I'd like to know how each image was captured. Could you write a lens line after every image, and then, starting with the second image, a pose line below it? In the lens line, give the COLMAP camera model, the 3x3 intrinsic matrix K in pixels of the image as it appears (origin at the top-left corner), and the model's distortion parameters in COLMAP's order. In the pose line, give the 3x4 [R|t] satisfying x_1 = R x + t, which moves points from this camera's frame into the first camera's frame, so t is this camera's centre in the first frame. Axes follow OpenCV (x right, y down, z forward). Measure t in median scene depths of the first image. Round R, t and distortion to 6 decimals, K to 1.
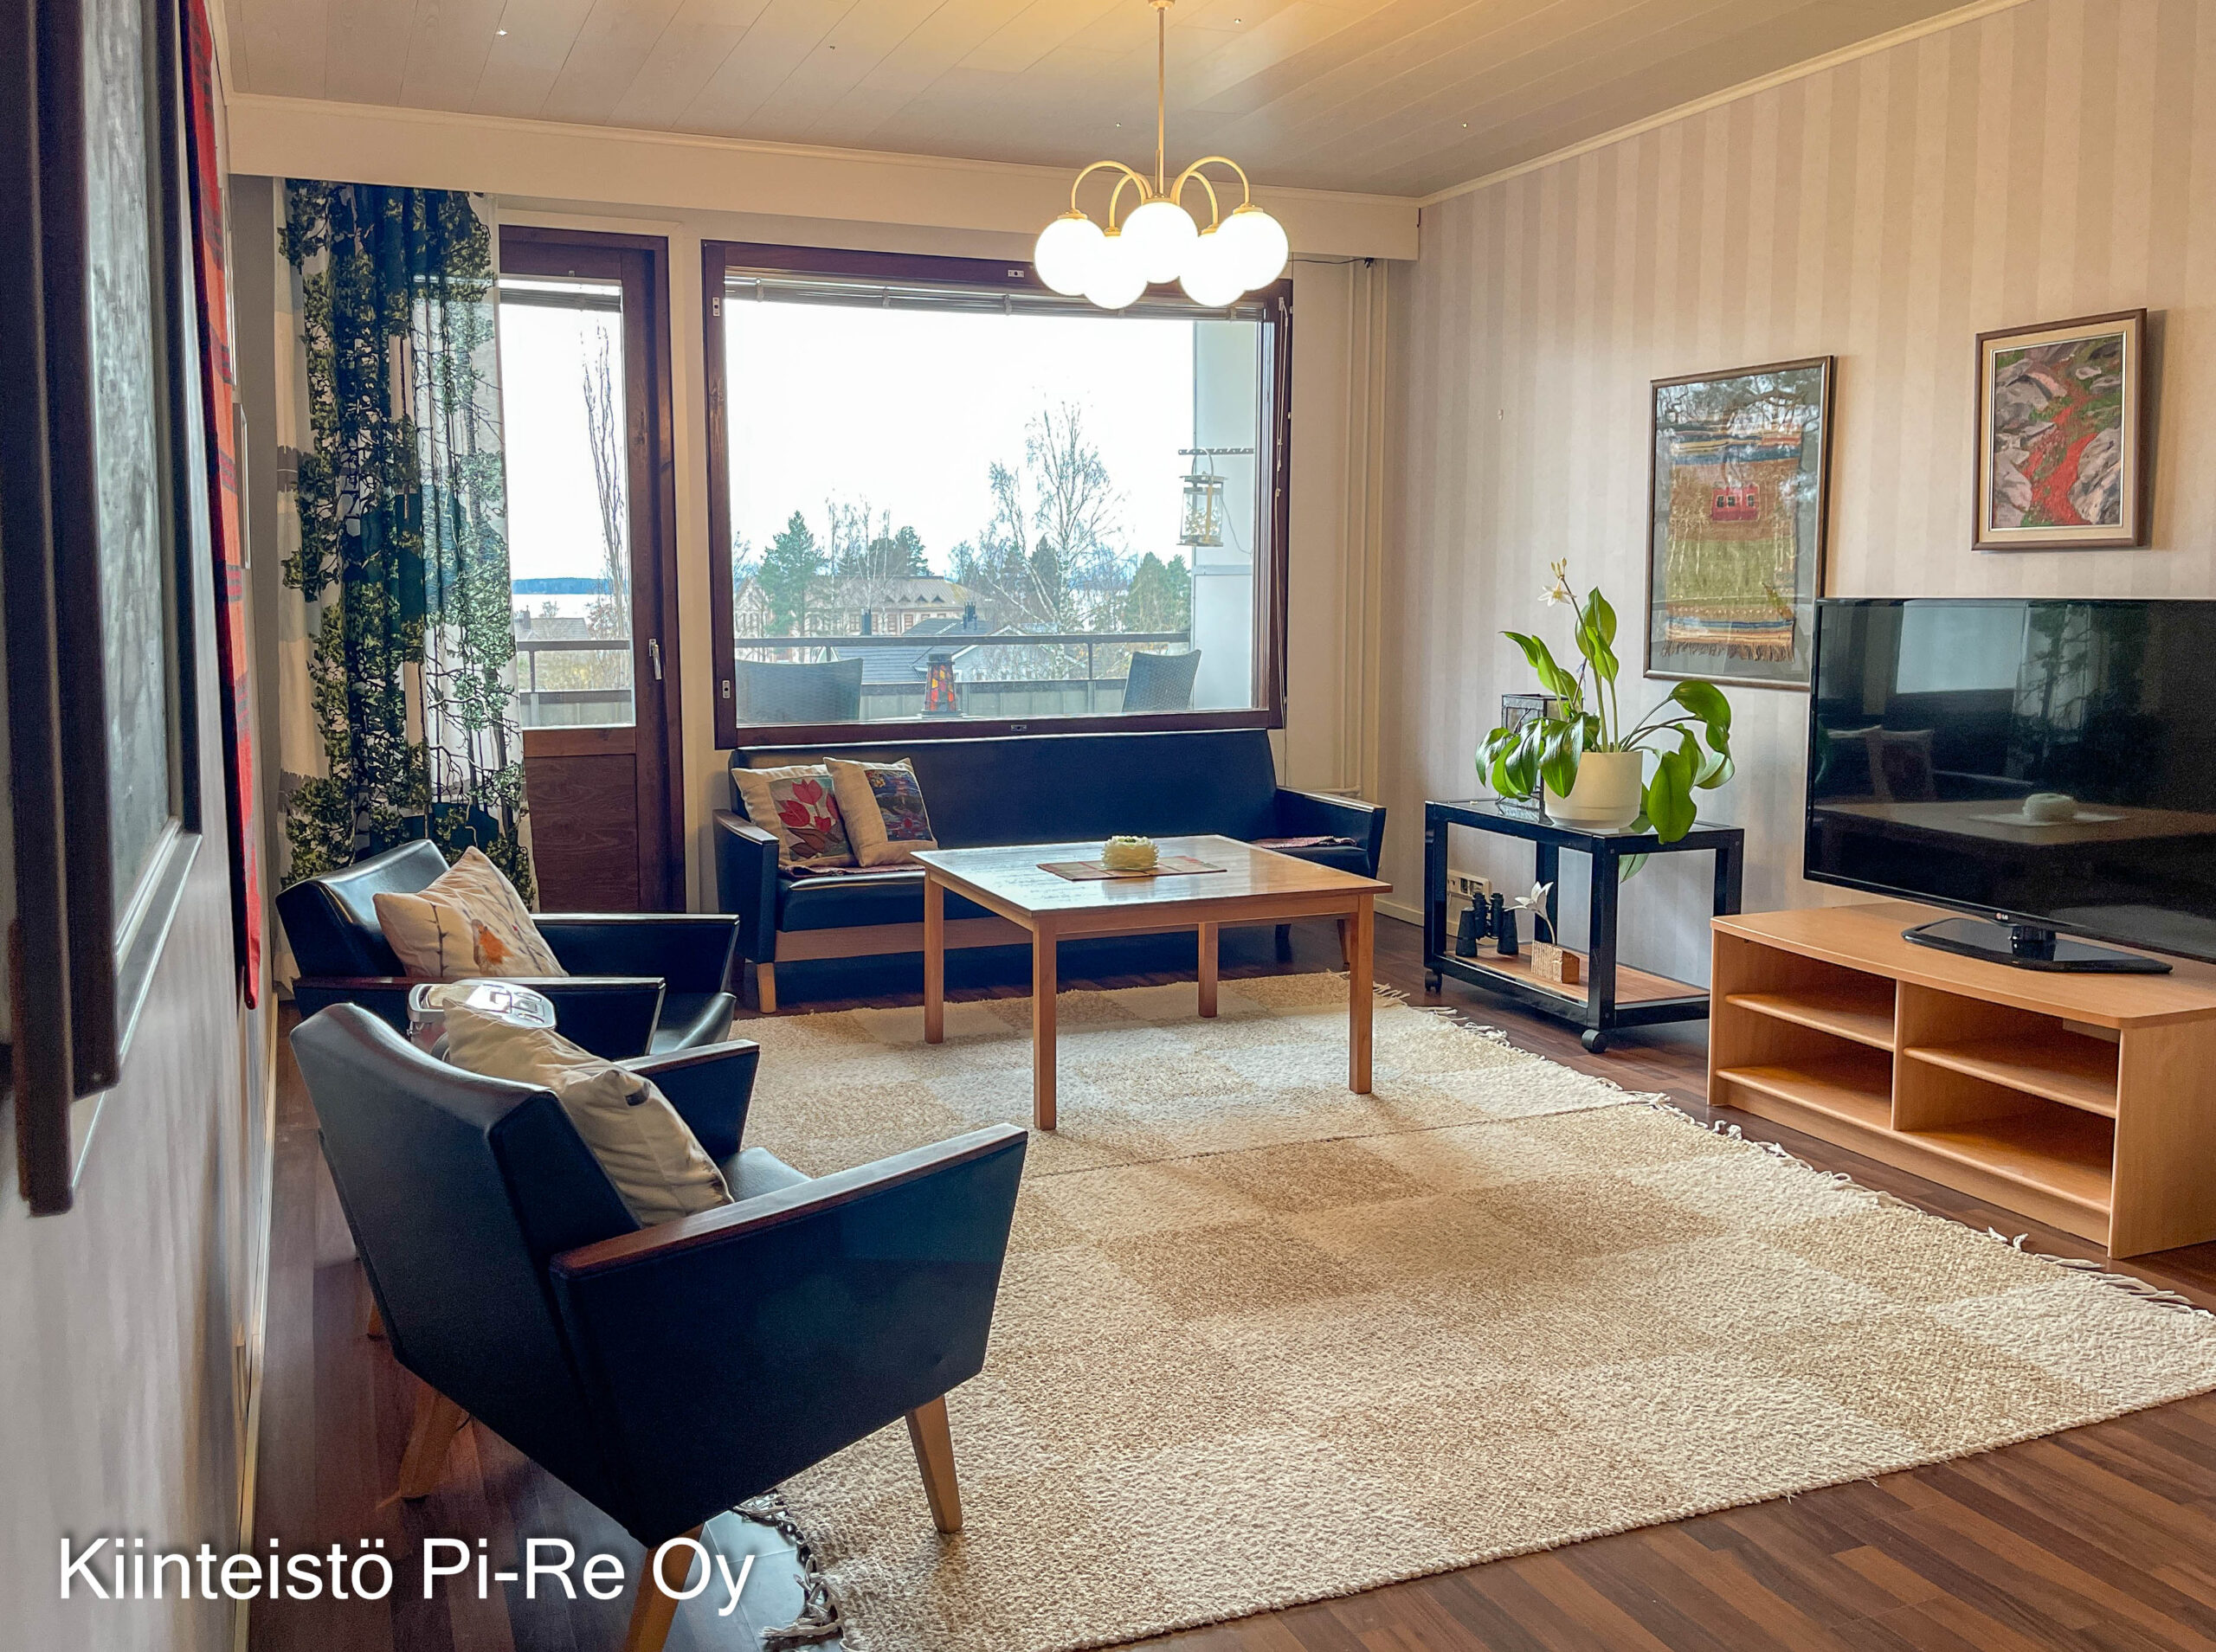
lens RADIAL K [[1809.9, 0, 1026.5], [0, 1809.9, 778.9], [0, 0, 1]] dist [0.058483, -0.067624]
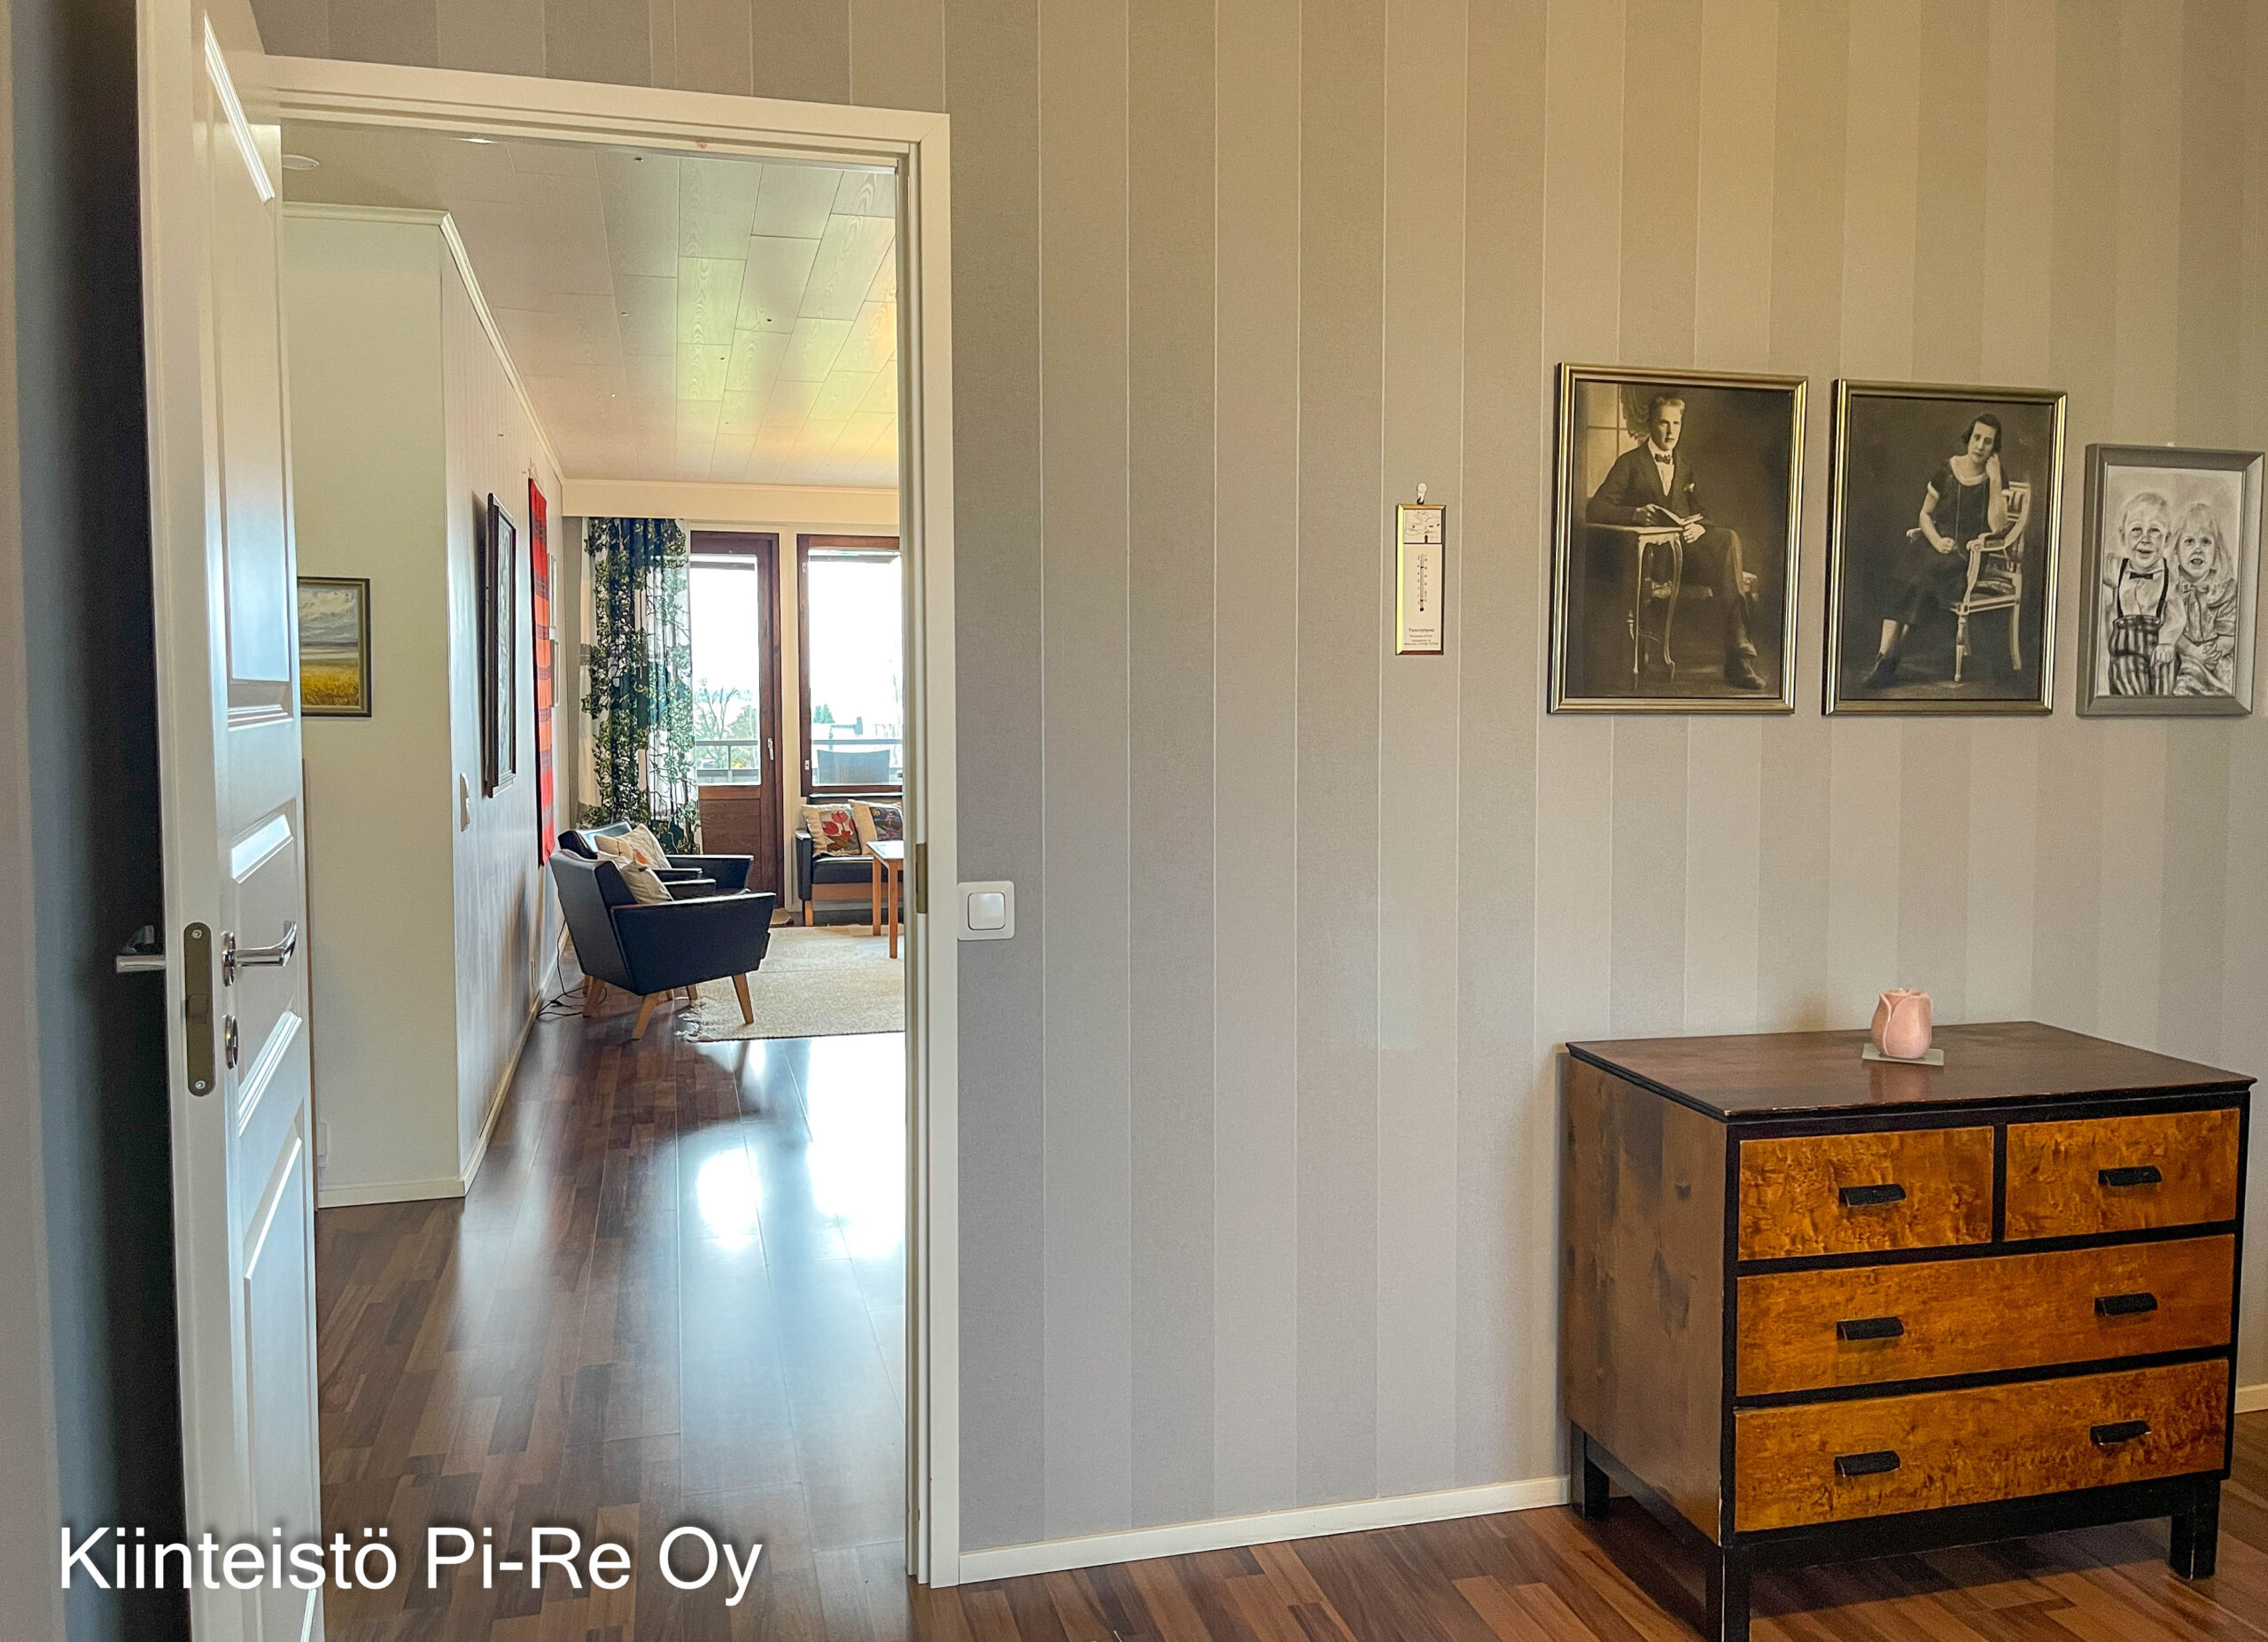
lens RADIAL K [[1766.5, 0, 1129.3], [0, 1766.5, 810.8], [0, 0, 1]] dist [0.061402, -0.071251]
pose [[0.991592, 0.007644, -0.129176, 0.452022], [-0.014069, 0.998704, -0.048905, 0.092637], [0.128634, 0.050311, 0.990415, -0.872529]]
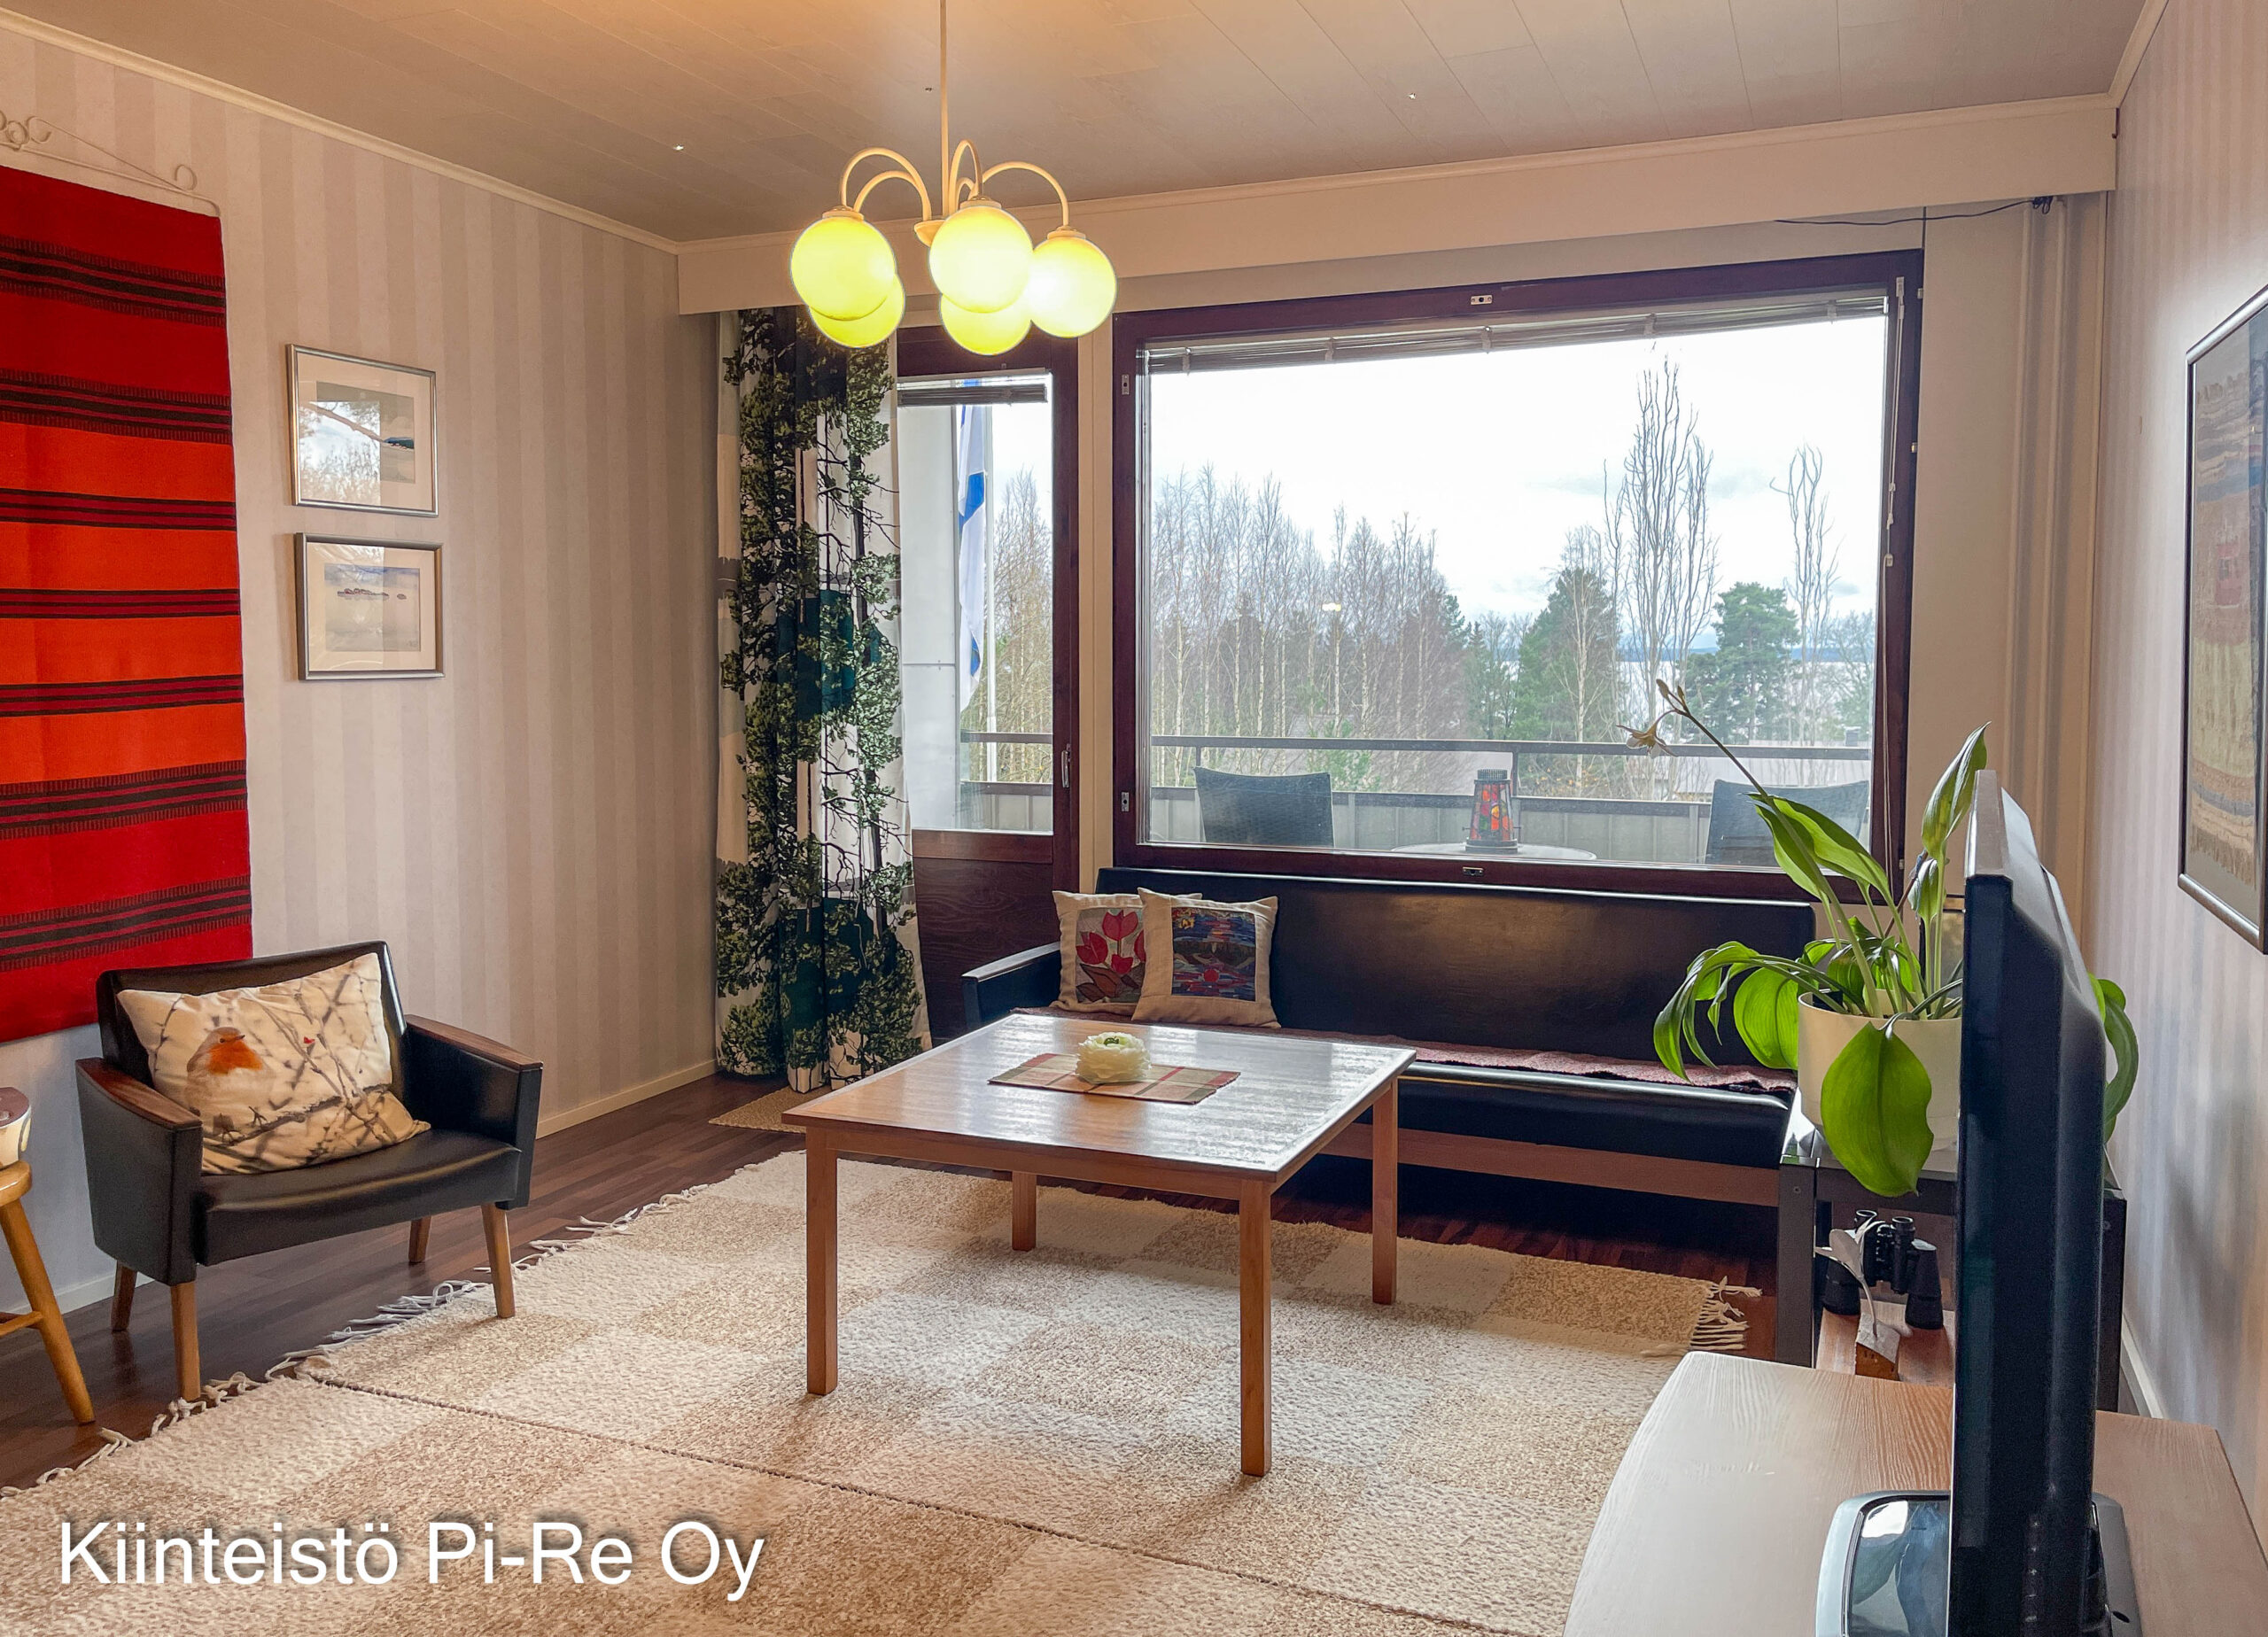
lens RADIAL K [[1766.2, 0, 1166.9], [0, 1766.2, 784.7], [0, 0, 1]] dist [0.061402, -0.071251]
pose [[0.729322, 0.054306, -0.682012, 0.501901], [-0.075686, 0.997130, -0.001539, -0.064754], [0.679971, 0.052742, 0.731339, 0.407504]]
